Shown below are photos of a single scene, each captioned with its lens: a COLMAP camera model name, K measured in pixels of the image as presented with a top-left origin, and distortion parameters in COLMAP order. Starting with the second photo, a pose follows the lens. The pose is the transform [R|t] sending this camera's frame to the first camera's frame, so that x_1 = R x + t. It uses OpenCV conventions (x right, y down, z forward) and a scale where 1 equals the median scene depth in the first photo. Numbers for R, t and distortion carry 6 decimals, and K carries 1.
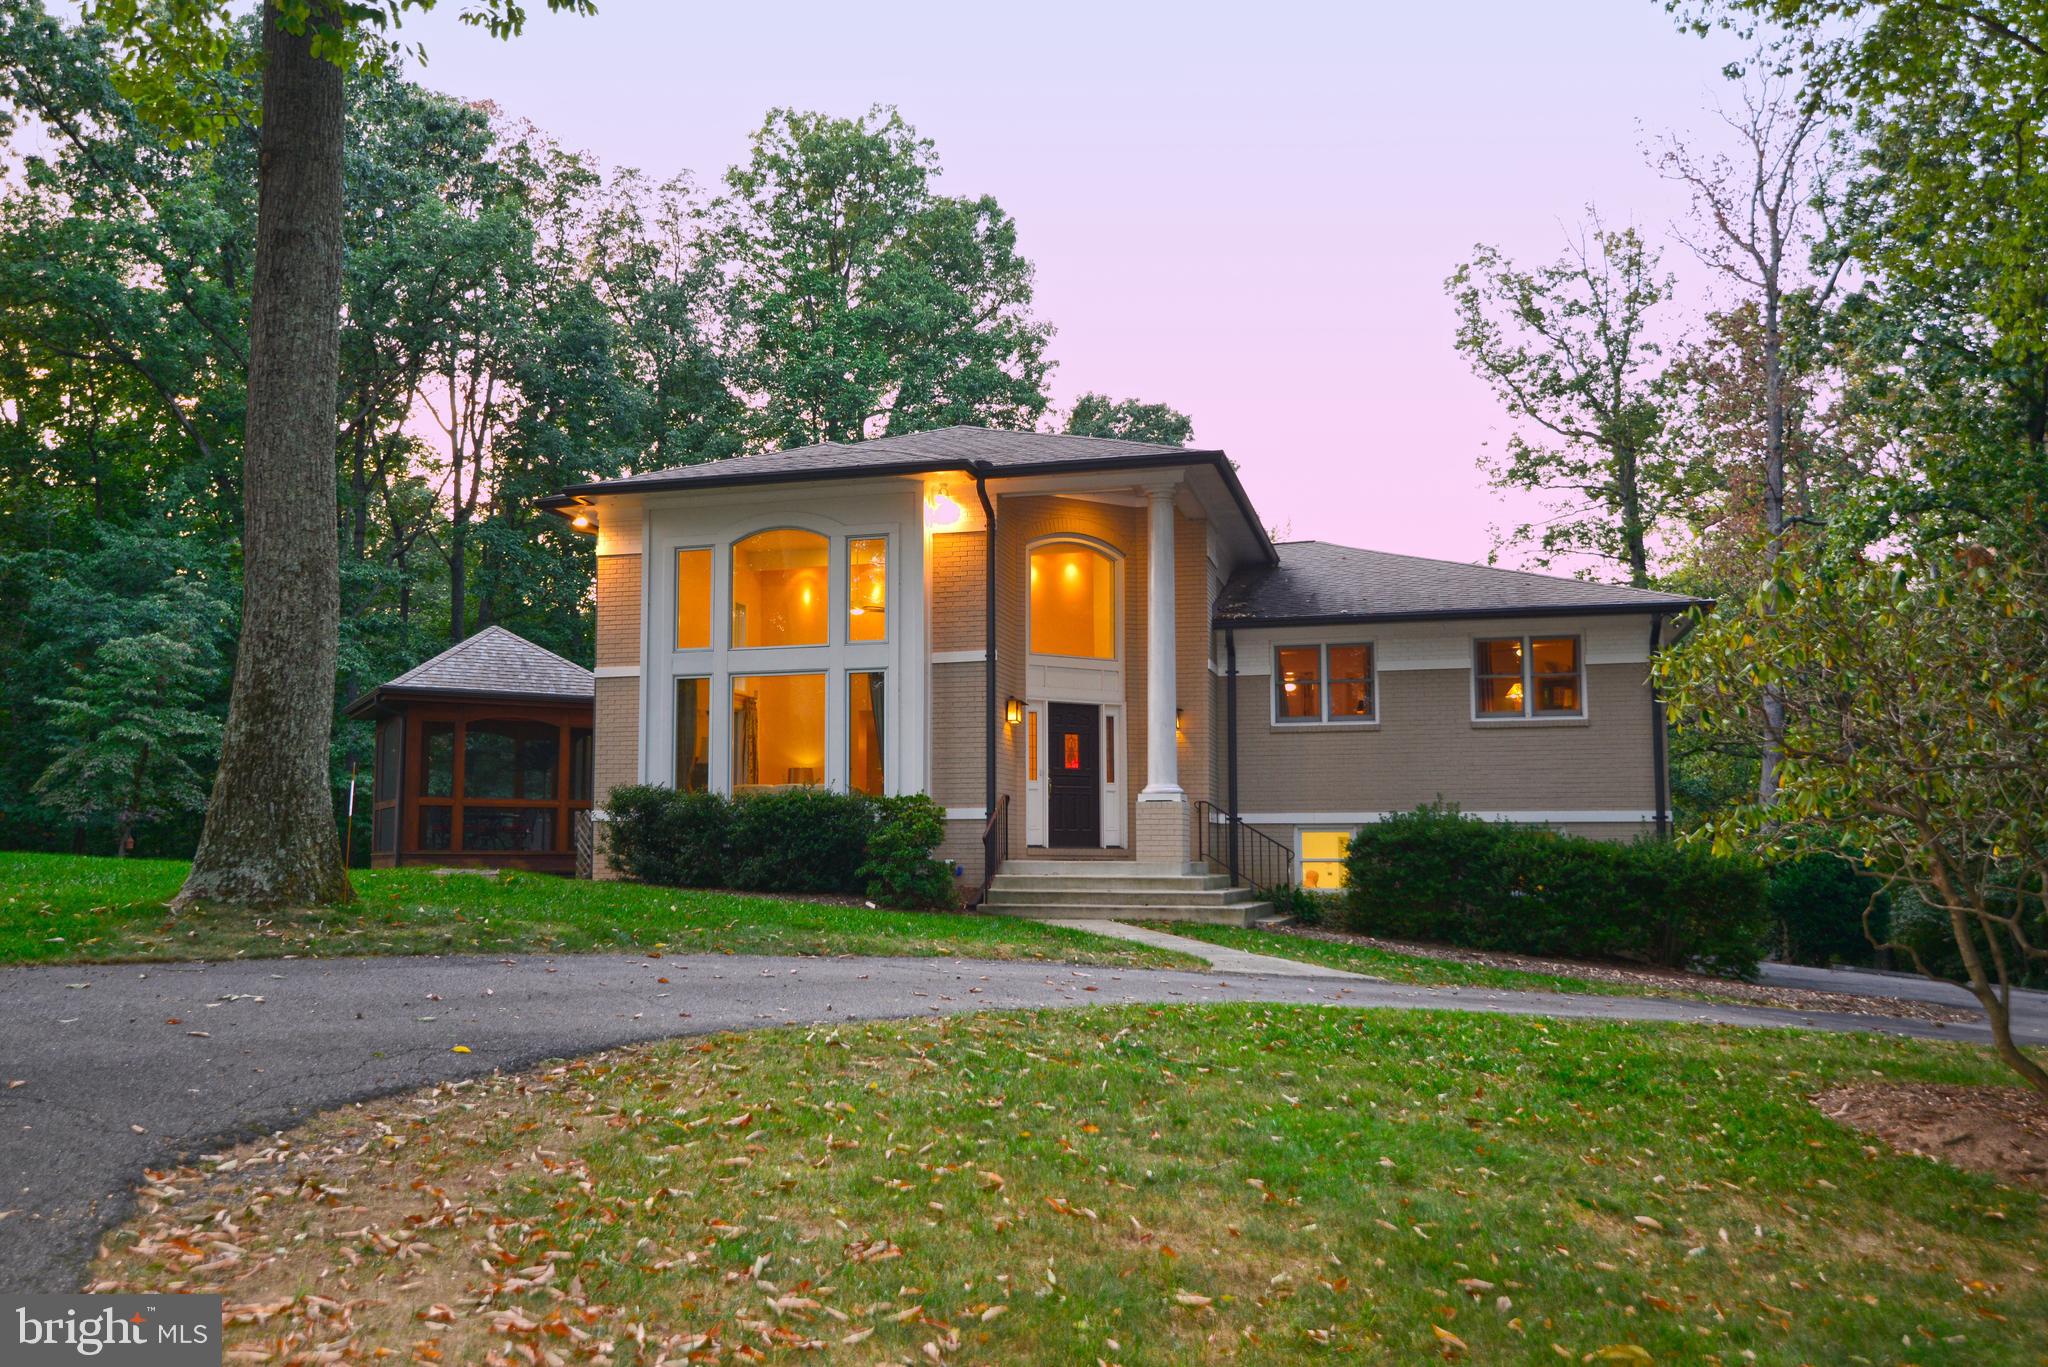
lens RADIAL K [[1584.3, 0, 990.0], [0, 1584.3, 708.4], [0, 0, 1]] dist [0.006395, -0.003519]
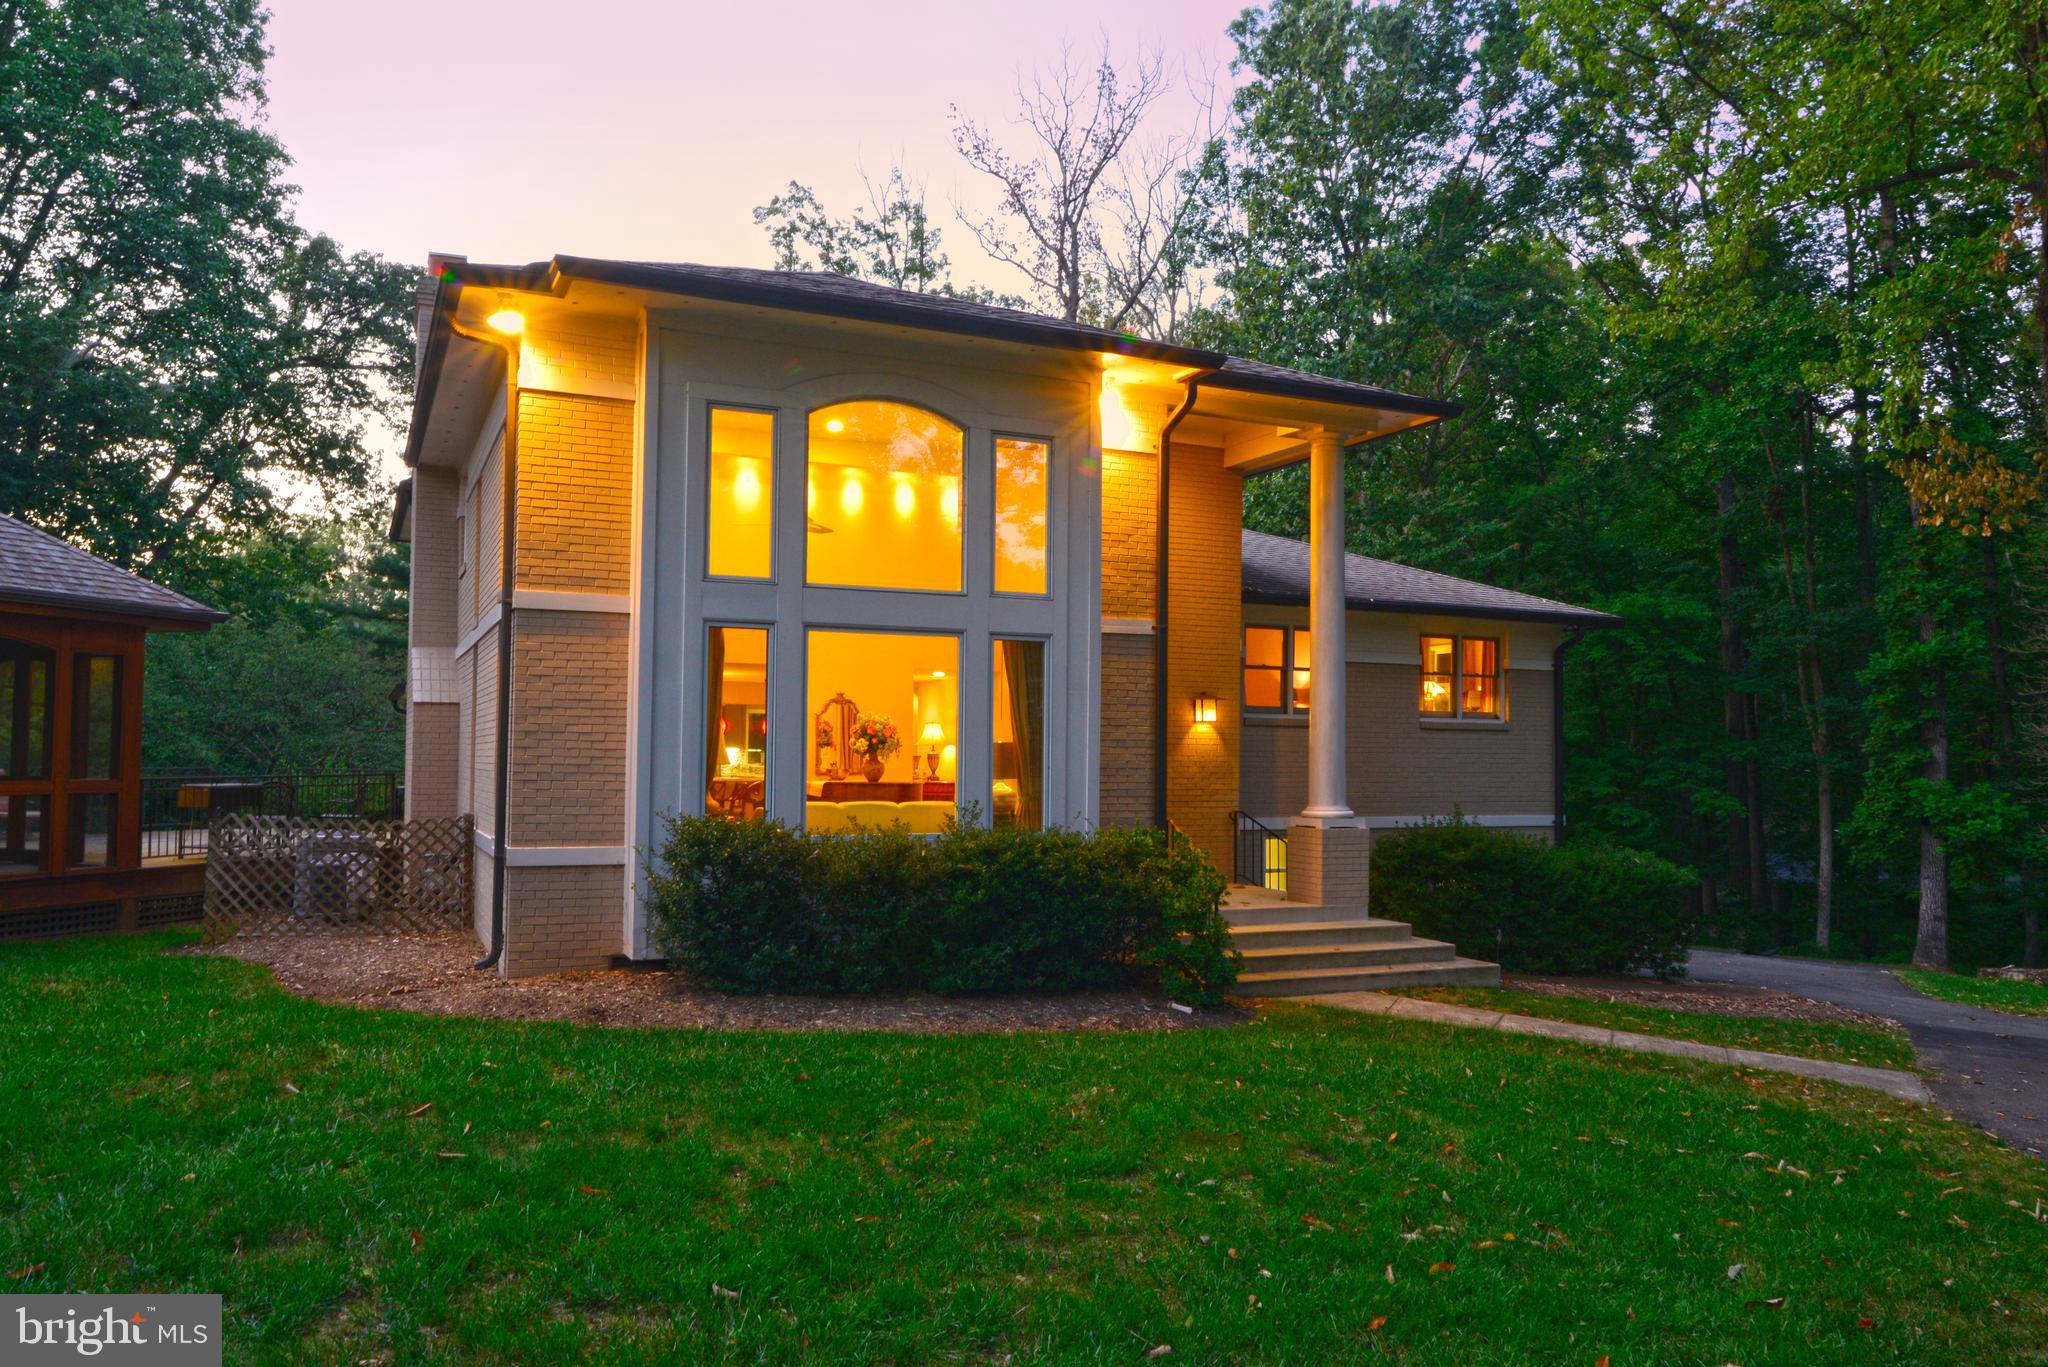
lens RADIAL K [[1445.6, 0, 1024.0], [0, 1445.6, 683.5], [0, 0, 1]] dist [0.000491, -0.000053]
pose [[0.759103, 0.039857, 0.649749, -0.181866], [-0.072573, 0.997083, 0.023624, -0.007271], [-0.646912, -0.065088, 0.759782, 0.204248]]
